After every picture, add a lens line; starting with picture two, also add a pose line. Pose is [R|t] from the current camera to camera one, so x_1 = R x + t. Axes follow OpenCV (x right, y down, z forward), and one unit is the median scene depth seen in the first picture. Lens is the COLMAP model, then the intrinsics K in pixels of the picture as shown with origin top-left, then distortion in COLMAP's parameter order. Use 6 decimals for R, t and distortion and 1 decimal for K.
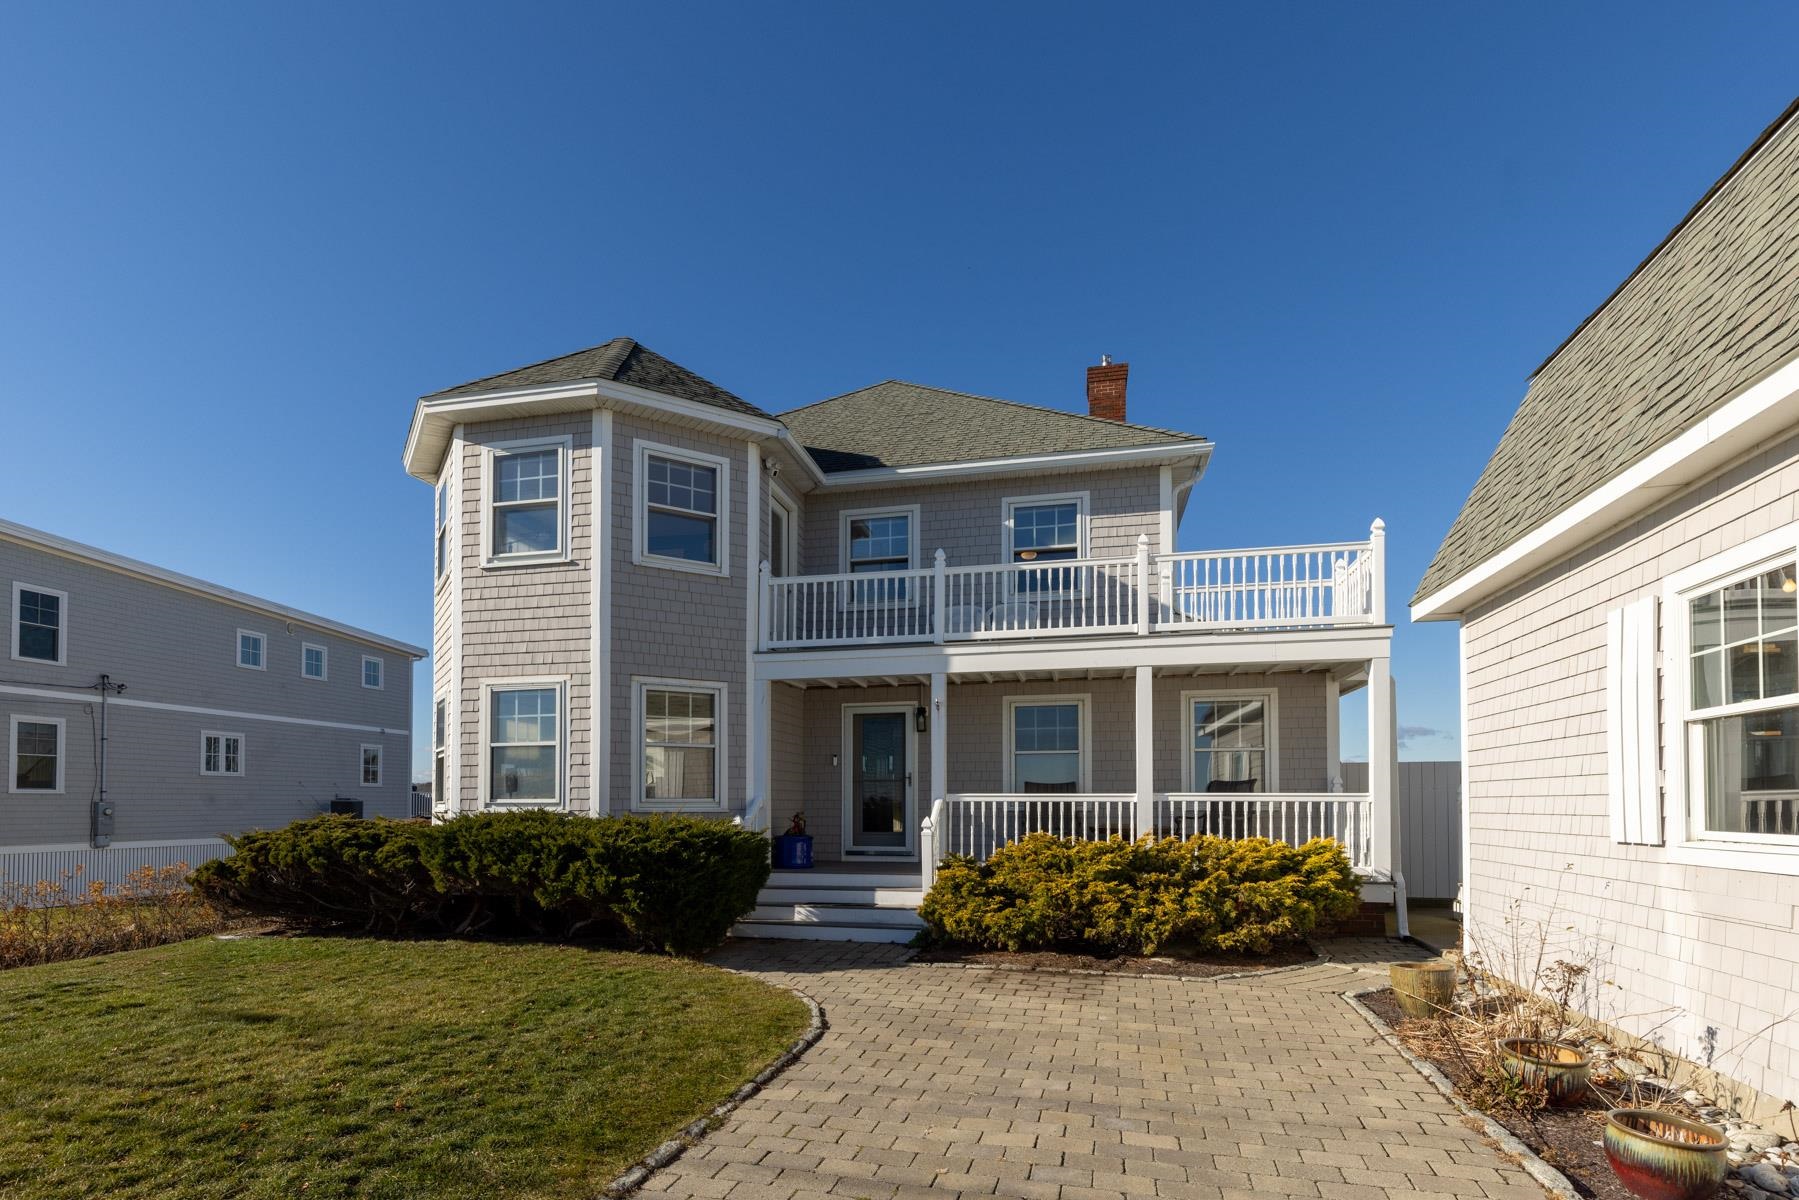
lens RADIAL K [[923.4, 0, 894.8], [0, 923.4, 664.6], [0, 0, 1]] dist [0.004790, -0.000243]
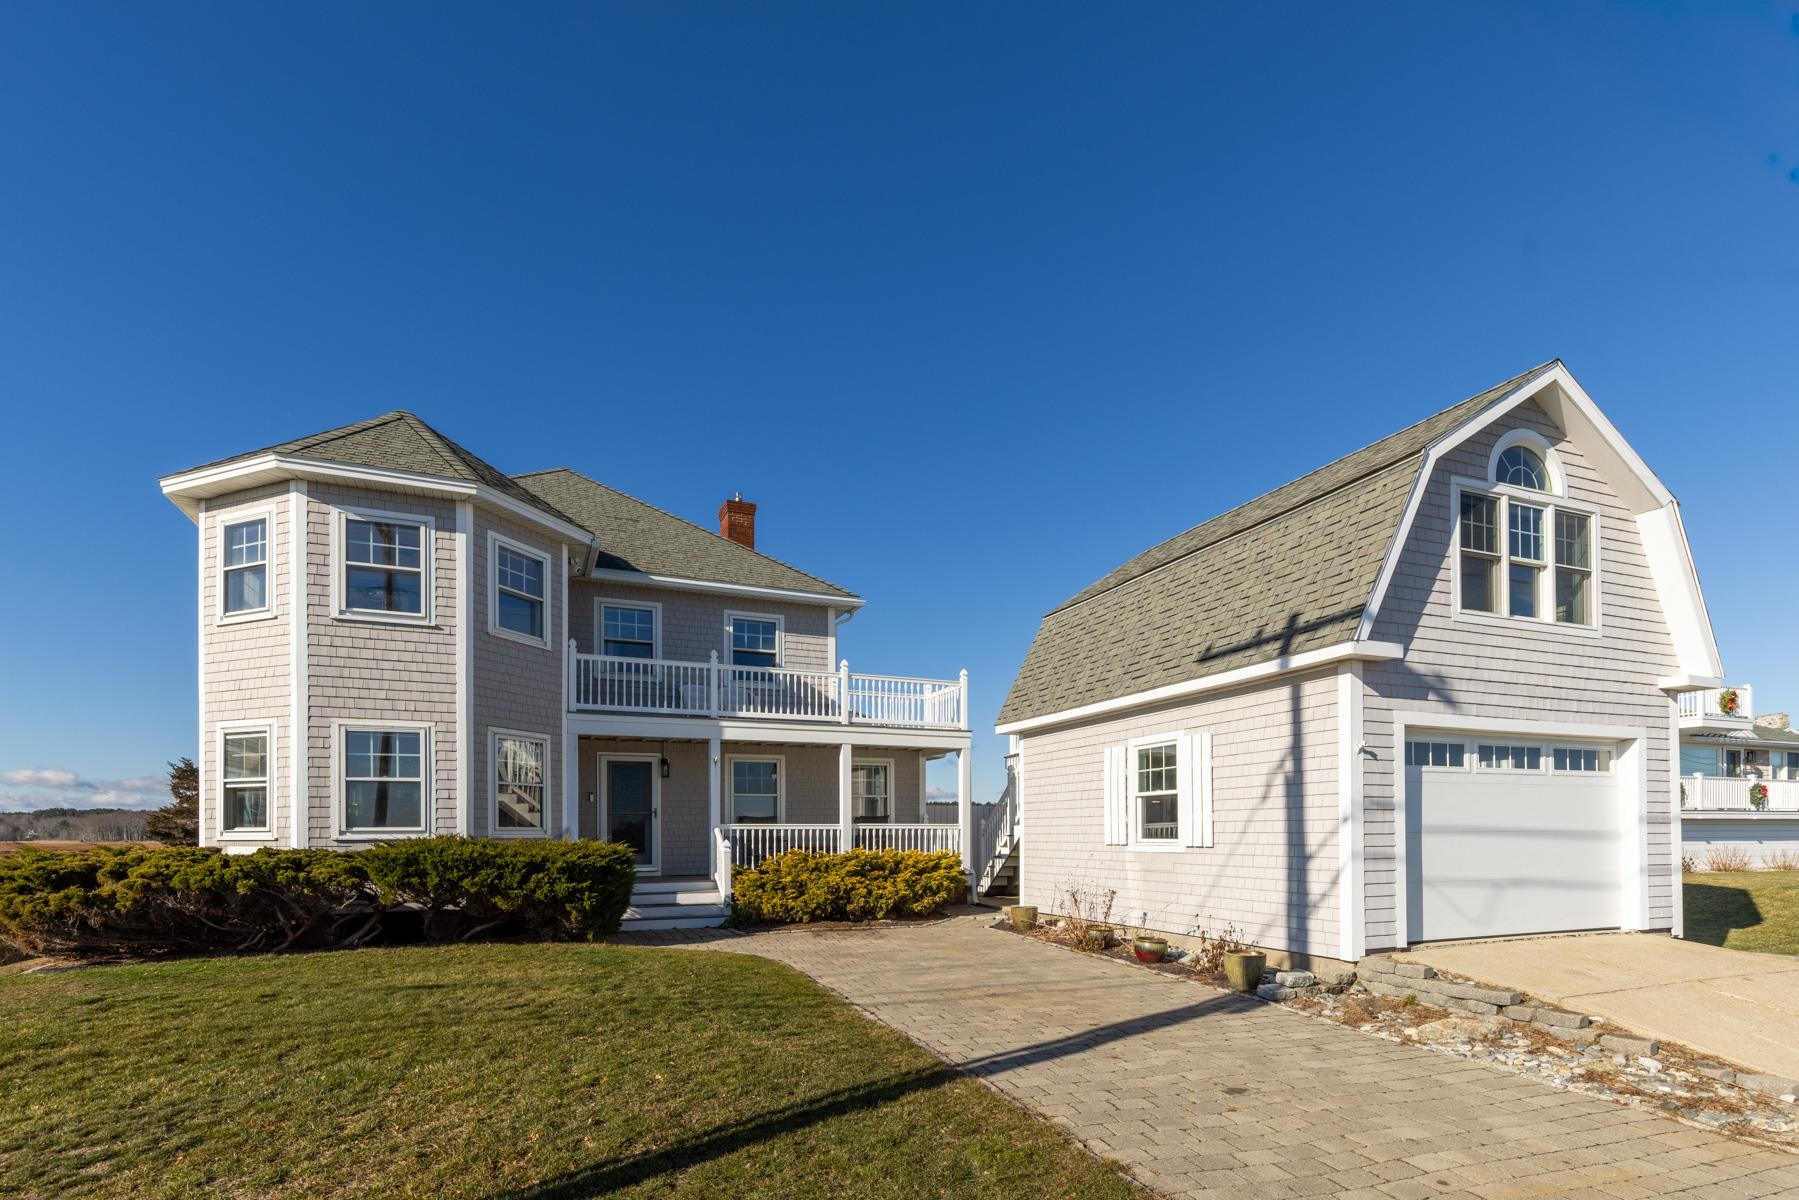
lens RADIAL K [[876.4, 0, 899.5], [0, 876.4, 600.0], [0, 0, 1]] dist [0.002102, 0.000270]
pose [[0.799360, 0.151525, 0.581433, -0.555467], [-0.085501, 0.986518, -0.139544, -0.038380], [-0.594738, 0.061833, 0.801538, -0.288455]]
